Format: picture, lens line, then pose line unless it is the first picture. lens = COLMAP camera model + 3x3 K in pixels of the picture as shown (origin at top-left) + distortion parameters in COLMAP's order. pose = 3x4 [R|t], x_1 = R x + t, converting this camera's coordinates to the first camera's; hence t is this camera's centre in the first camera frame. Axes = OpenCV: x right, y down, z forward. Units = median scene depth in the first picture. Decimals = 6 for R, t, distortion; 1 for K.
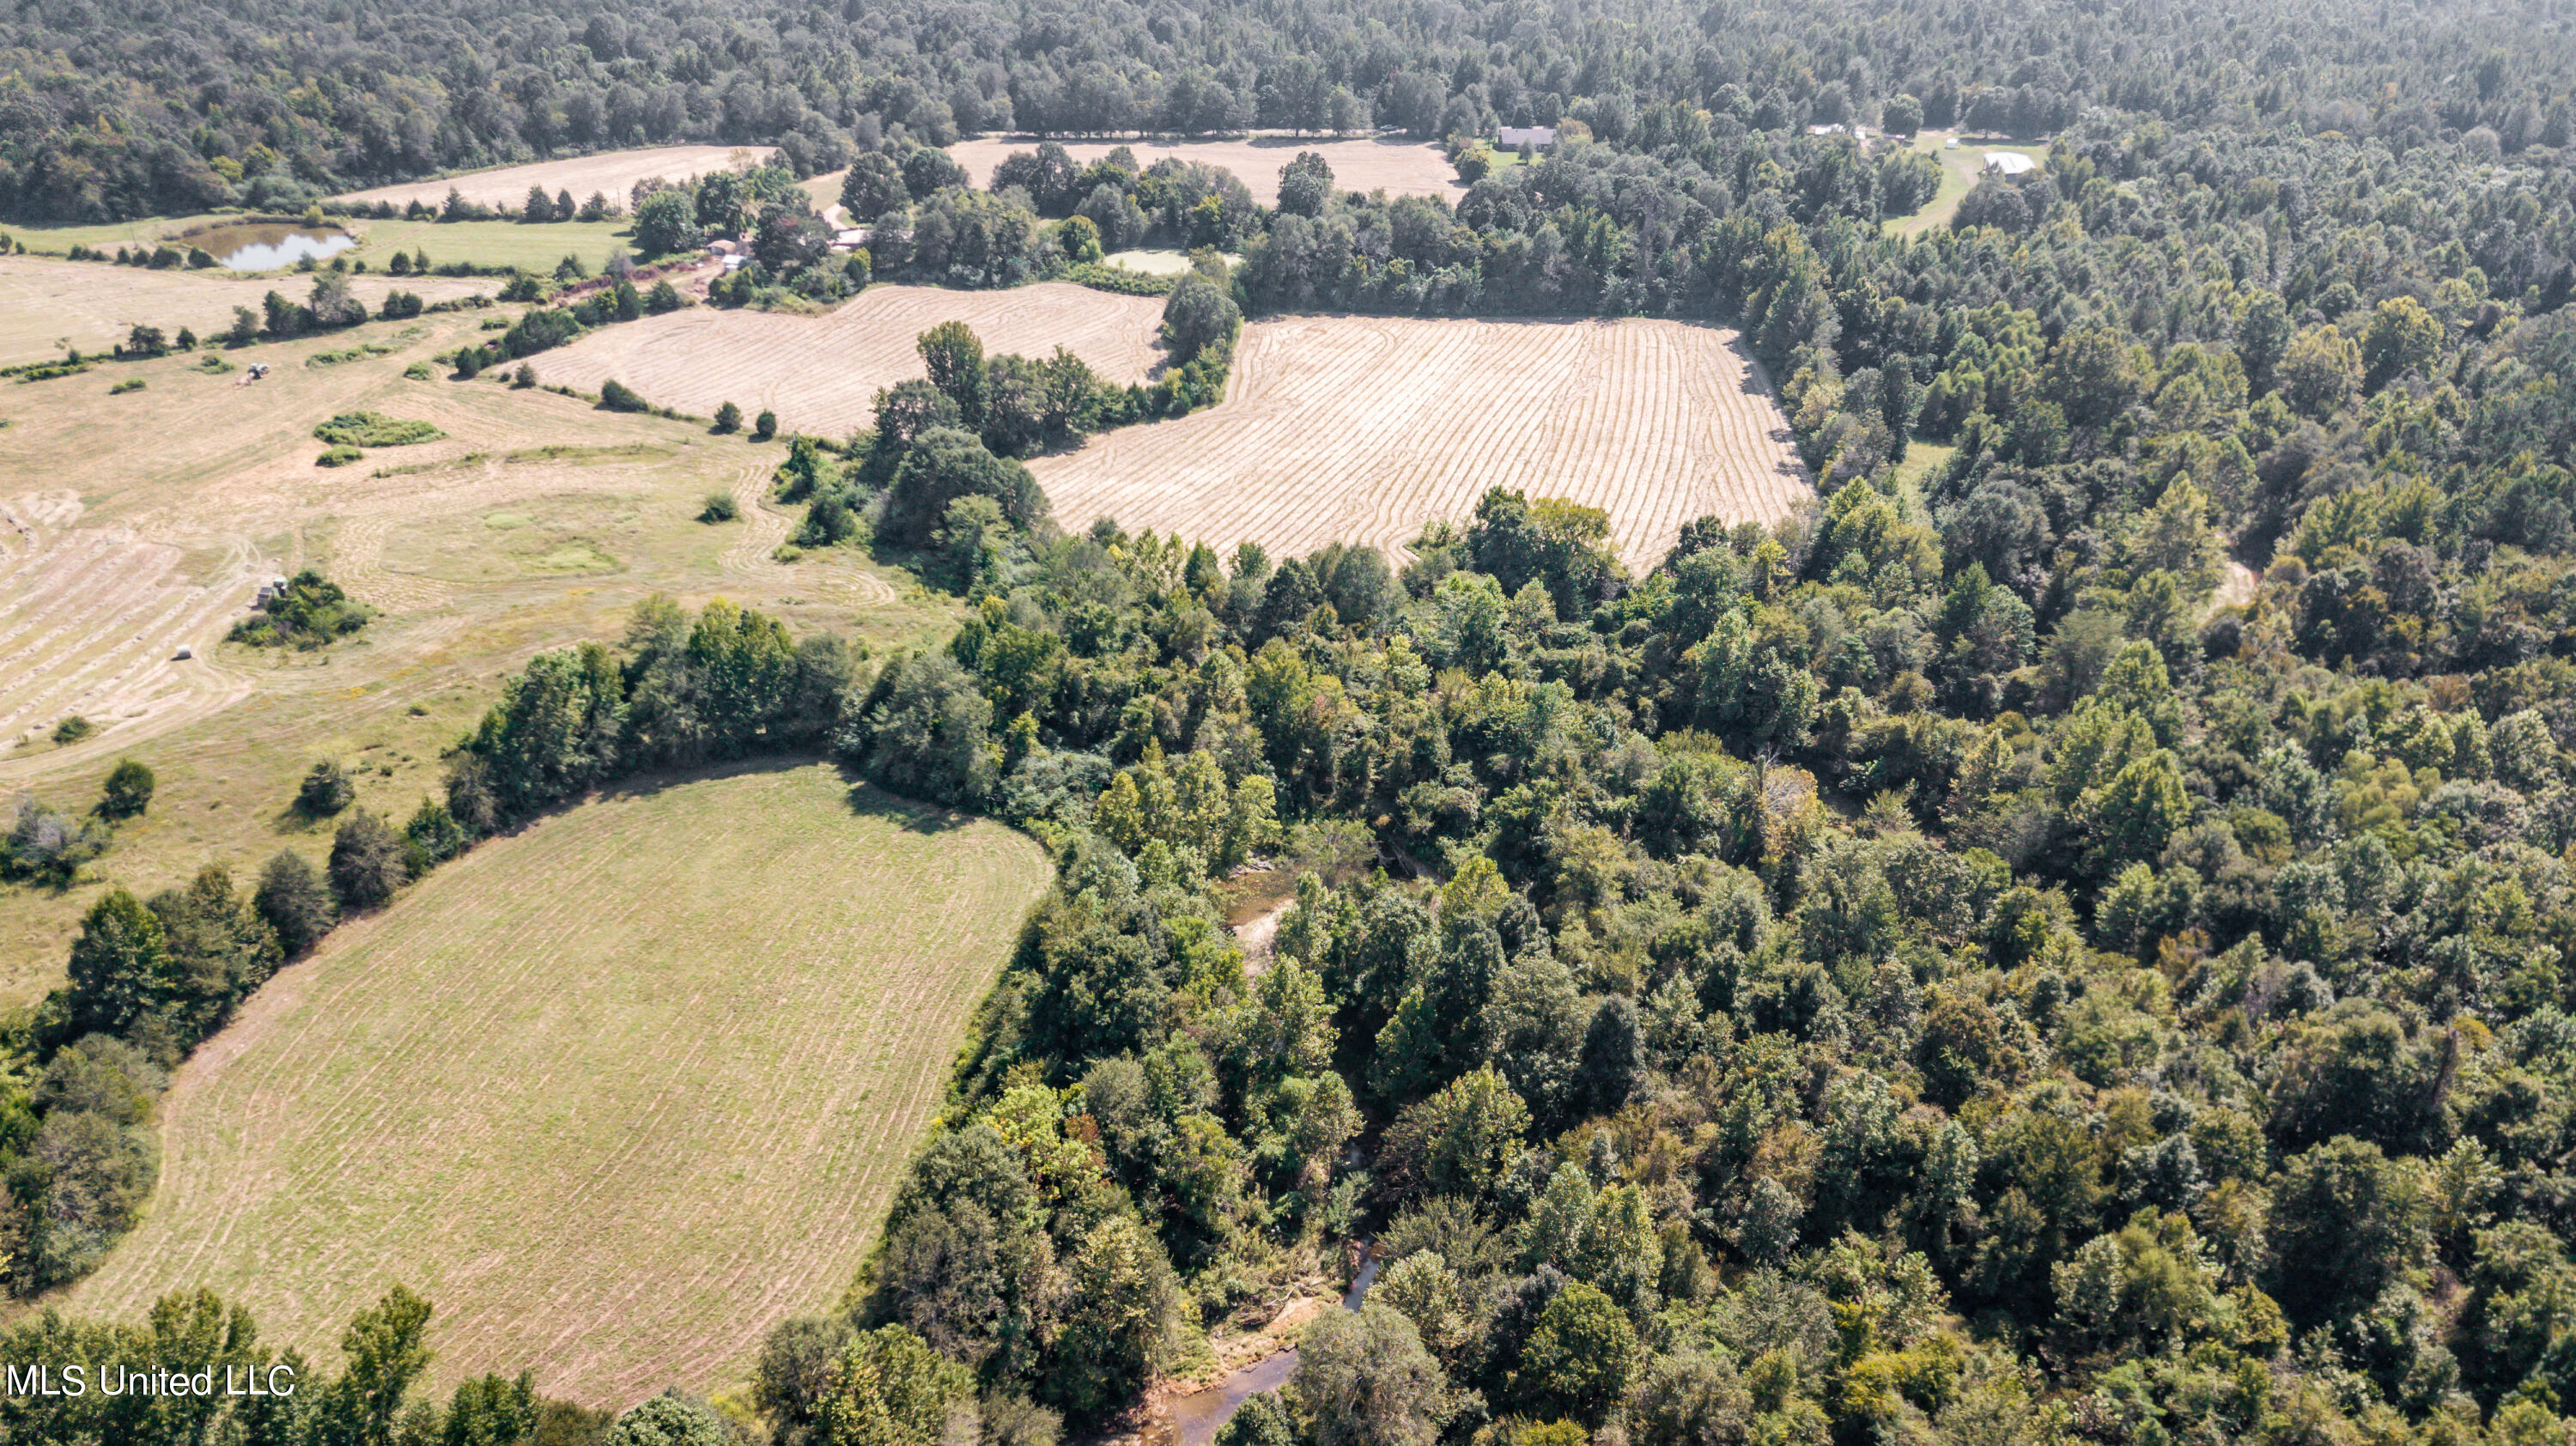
lens RADIAL K [[1977.8, 0, 1274.0], [0, 1977.8, 725.4], [0, 0, 1]] dist [0.007831, 0.037828]
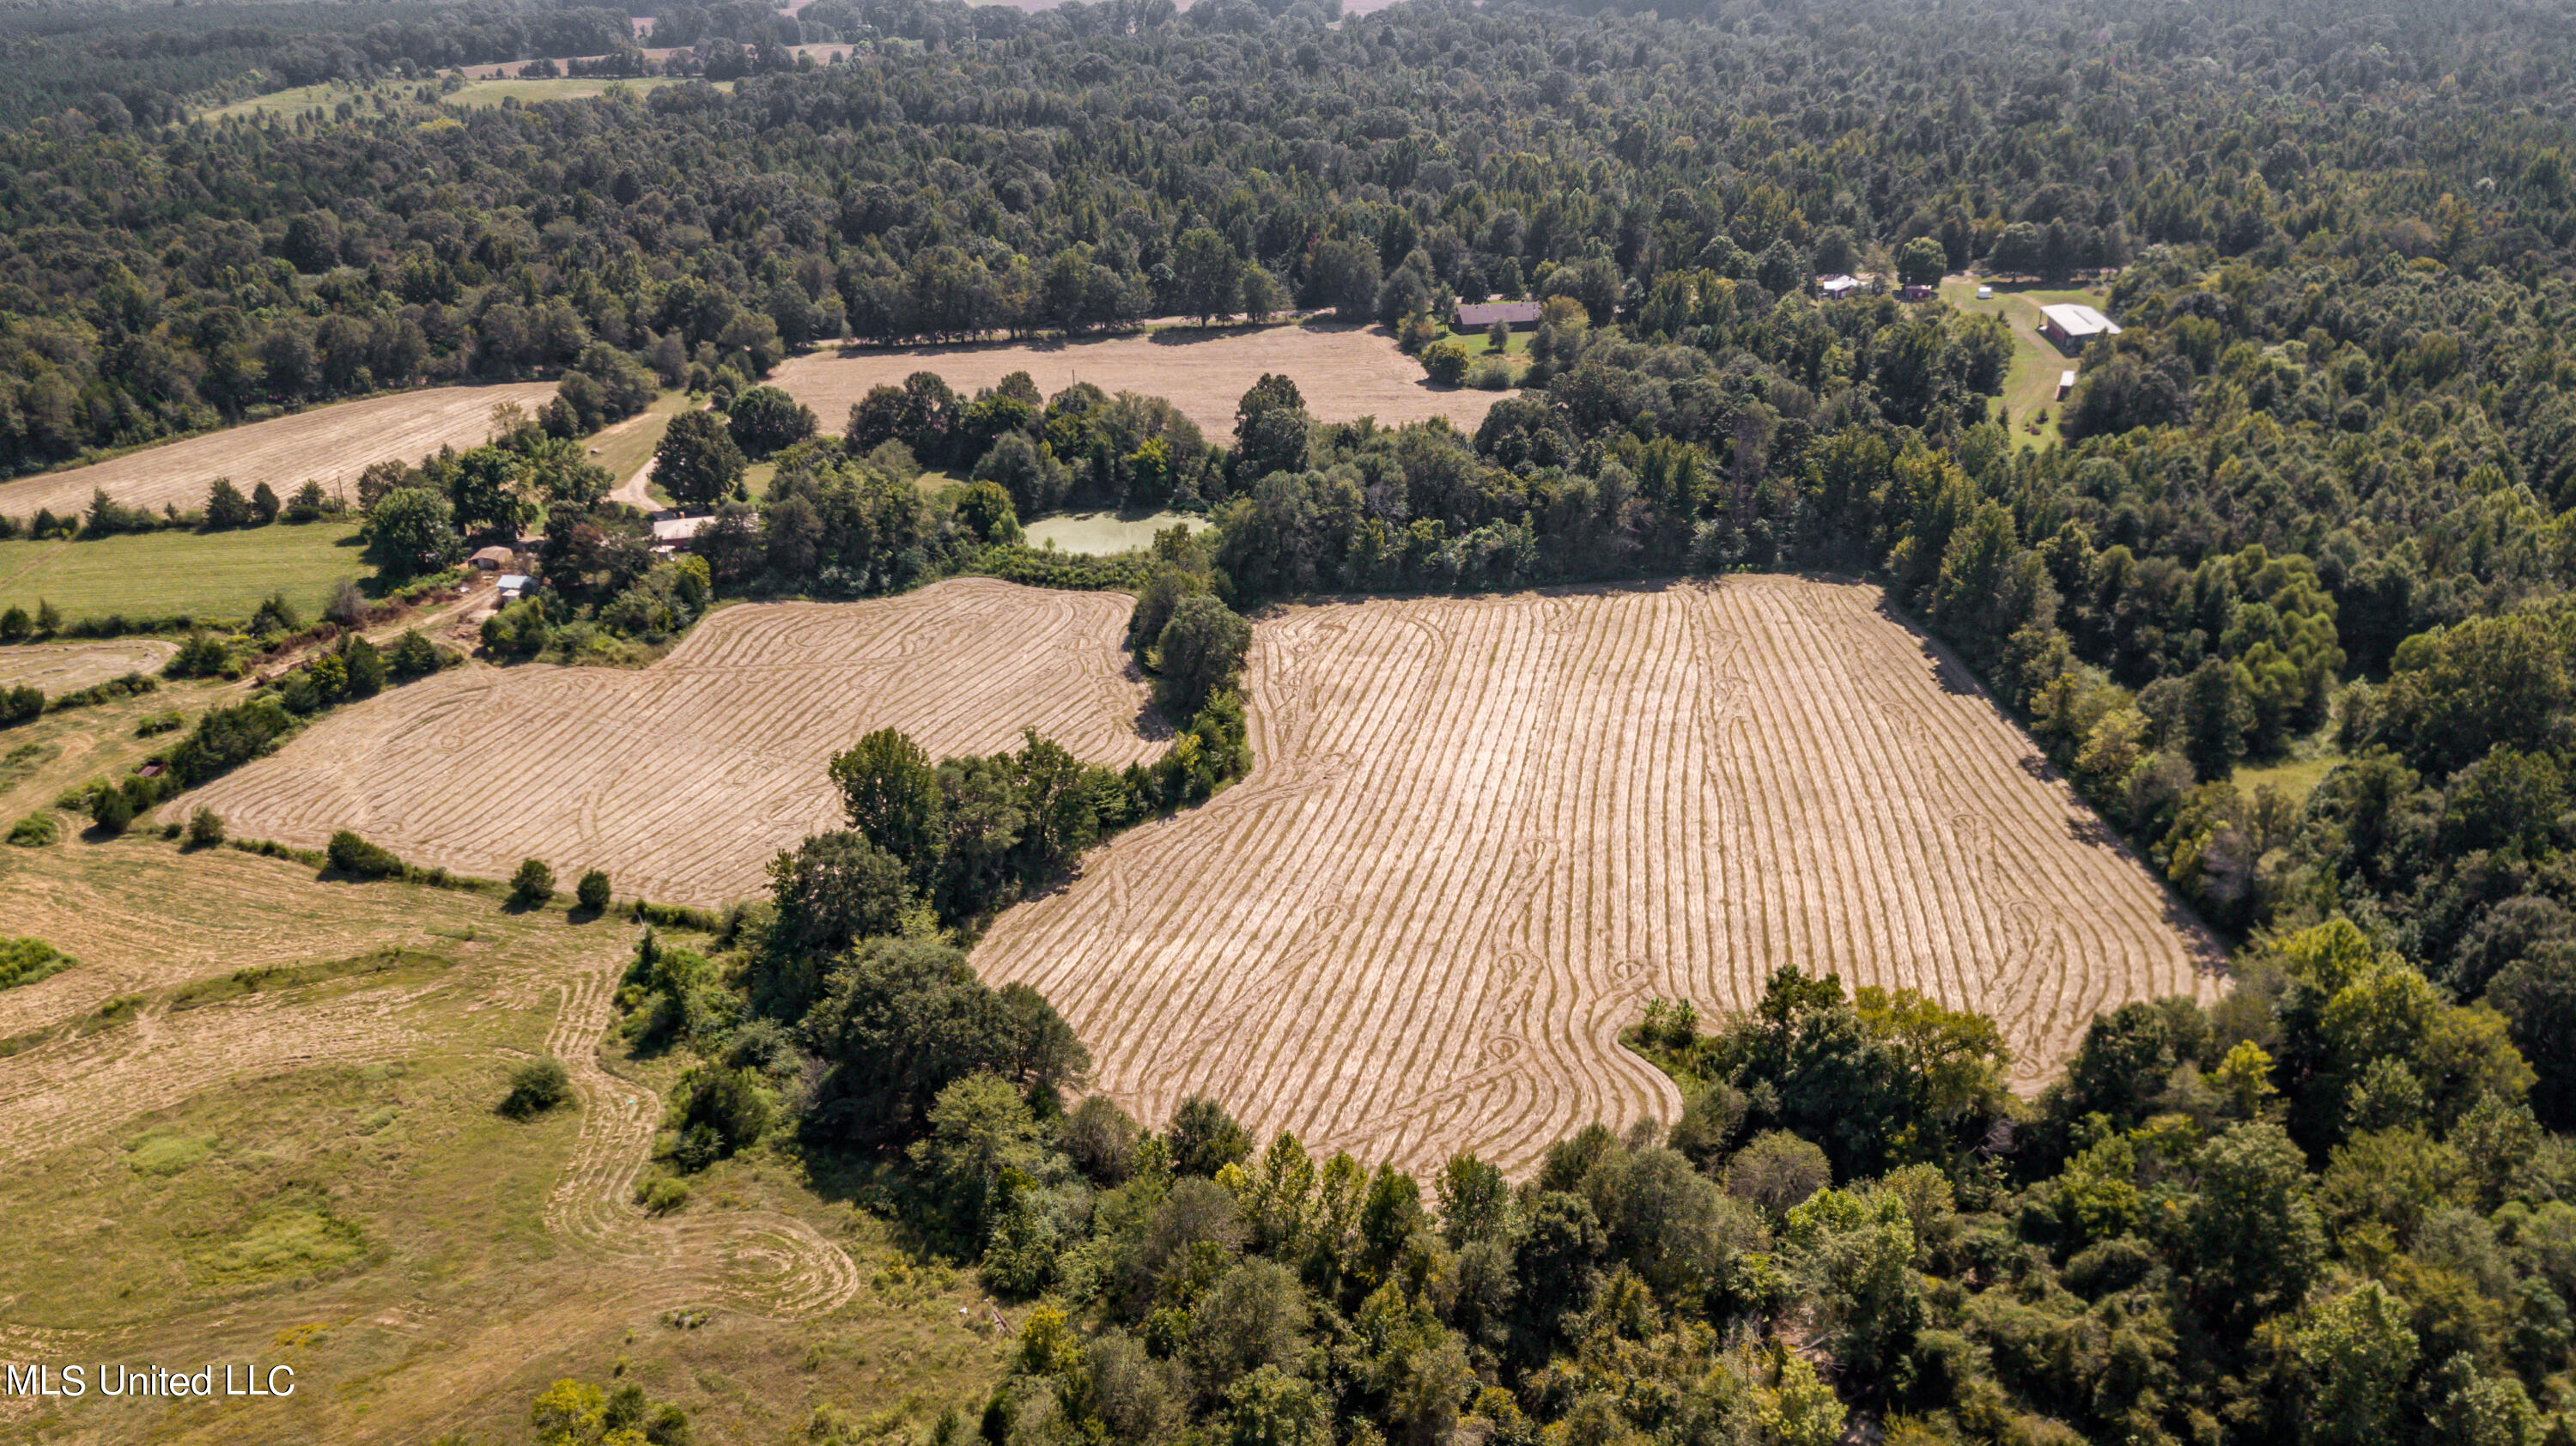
lens RADIAL K [[2025.9, 0, 1274.7], [0, 2025.9, 732.5], [0, 0, 1]] dist [0.019533, 0.016652]
pose [[0.992159, -0.075655, 0.099487, -0.085833], [0.080677, 0.995610, -0.047456, -0.138008], [-0.095460, 0.055110, 0.993907, 0.276144]]
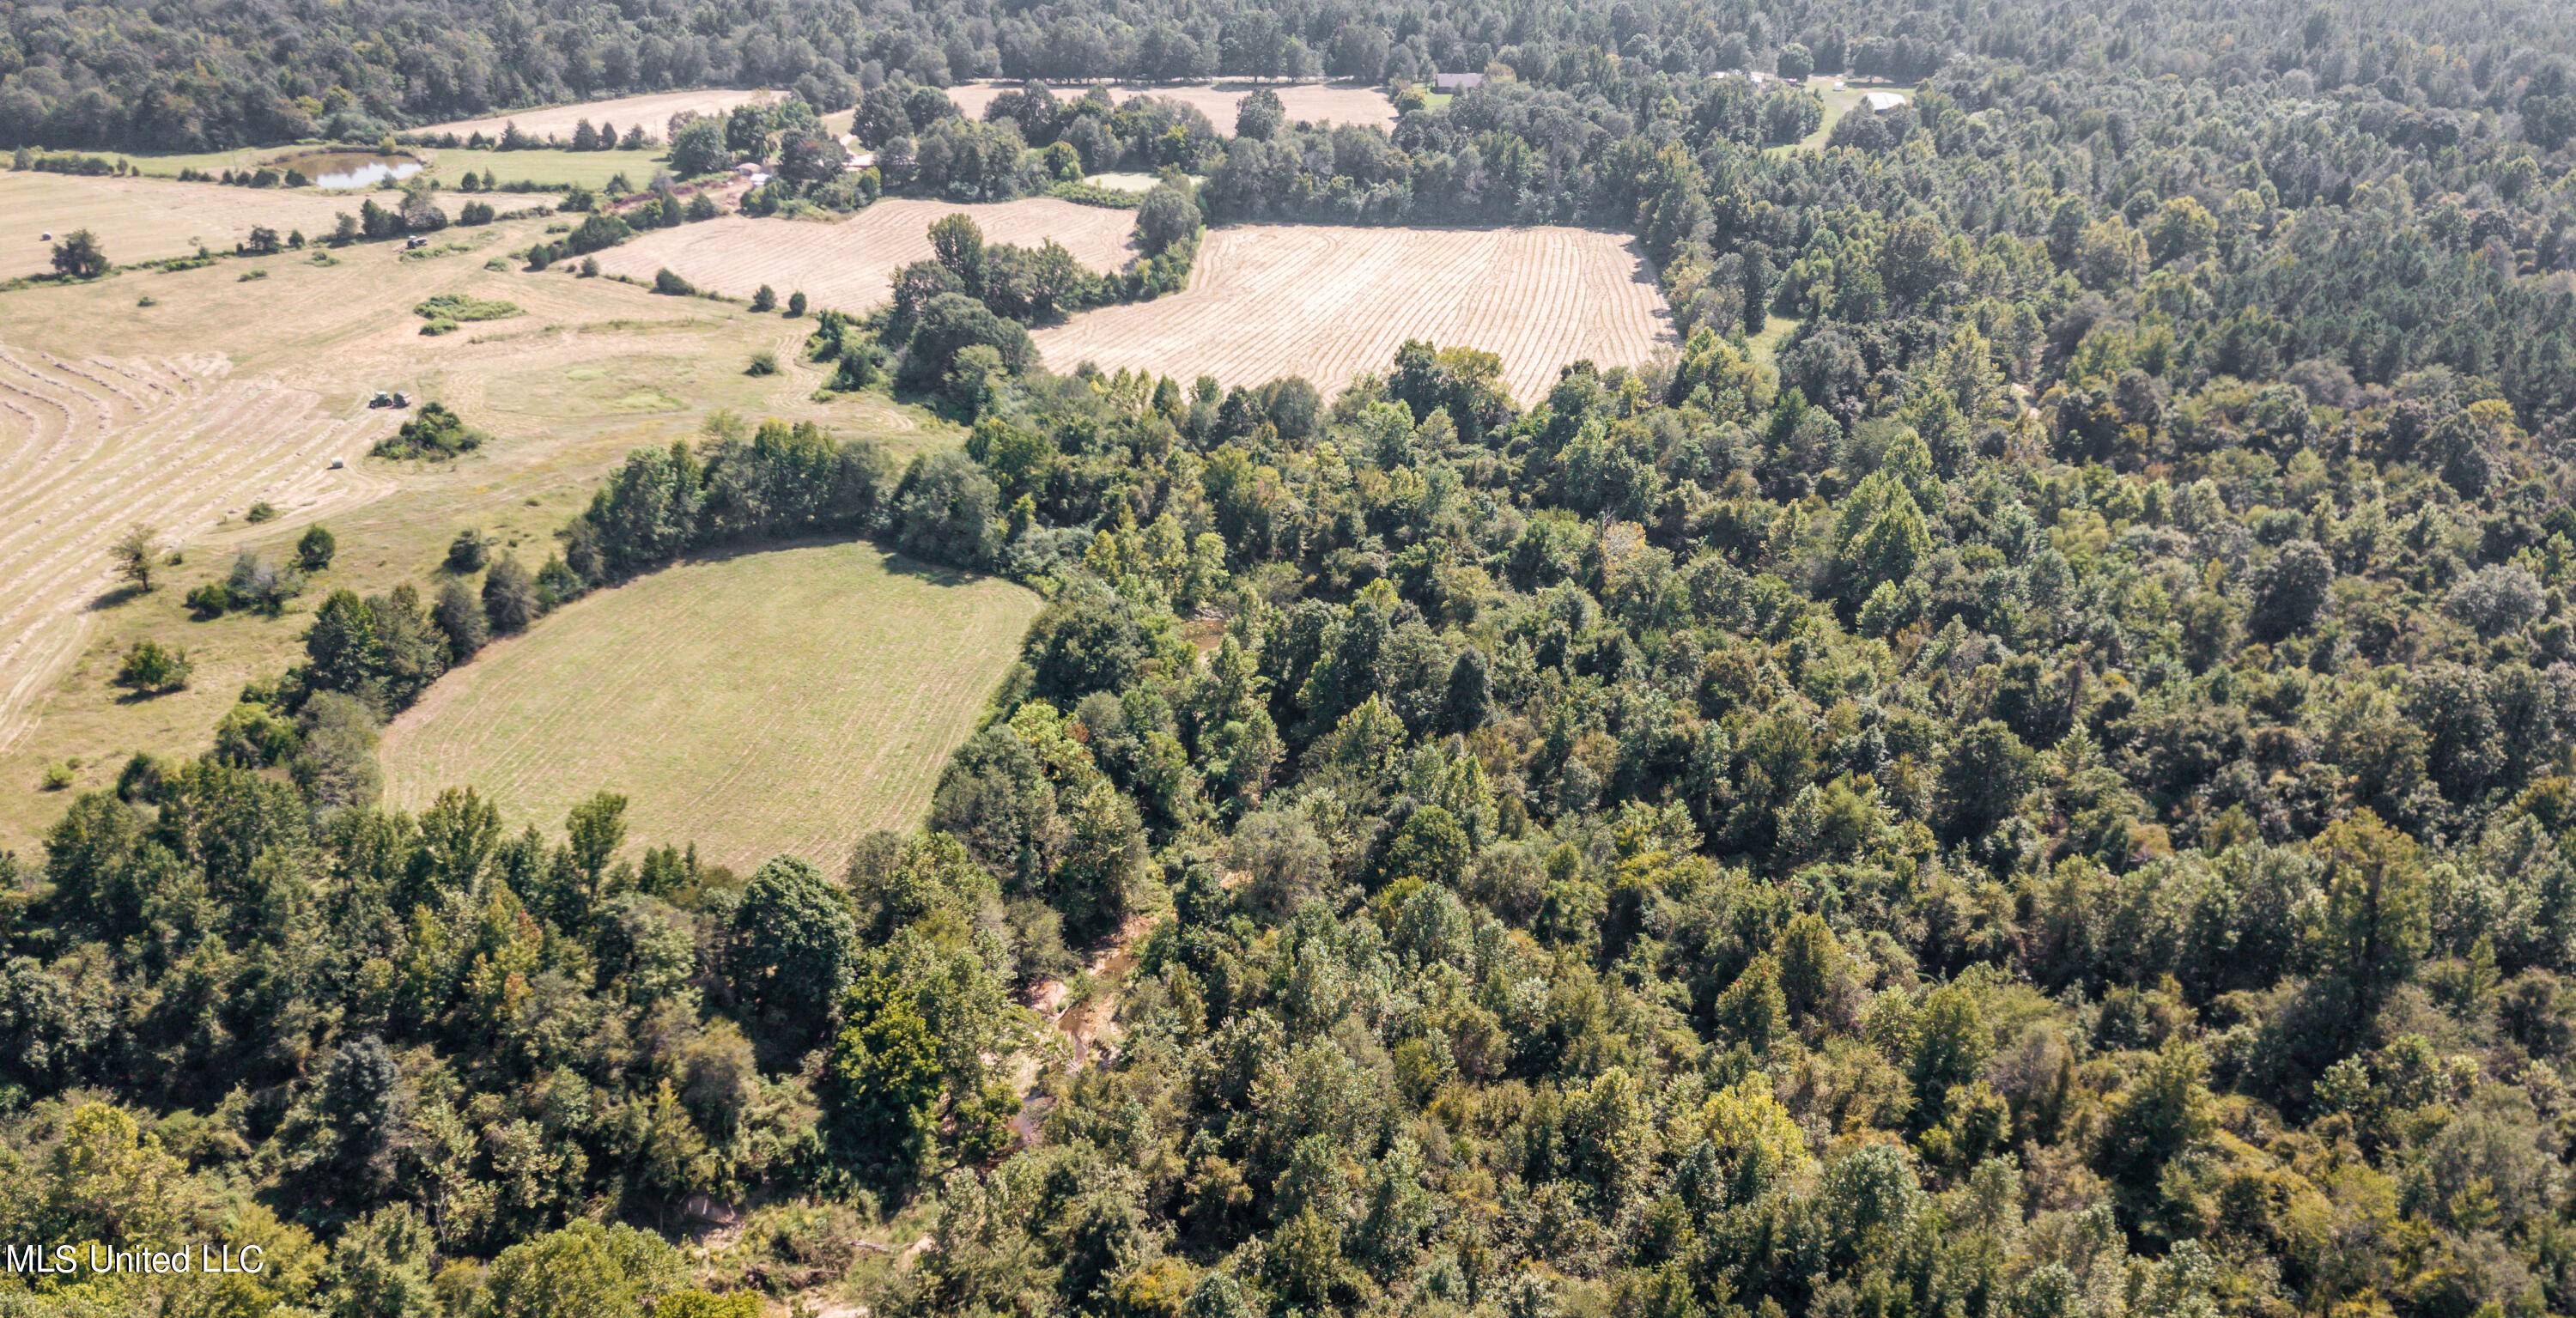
lens RADIAL K [[1967.7, 0, 1273.7], [0, 1967.7, 606.4], [0, 0, 1]] dist [0.010143, 0.033169]
pose [[0.999901, -0.006544, 0.012416, 0.009566], [0.007098, 0.998960, -0.045041, 0.073842], [-0.012109, 0.045124, 0.998908, -0.147868]]
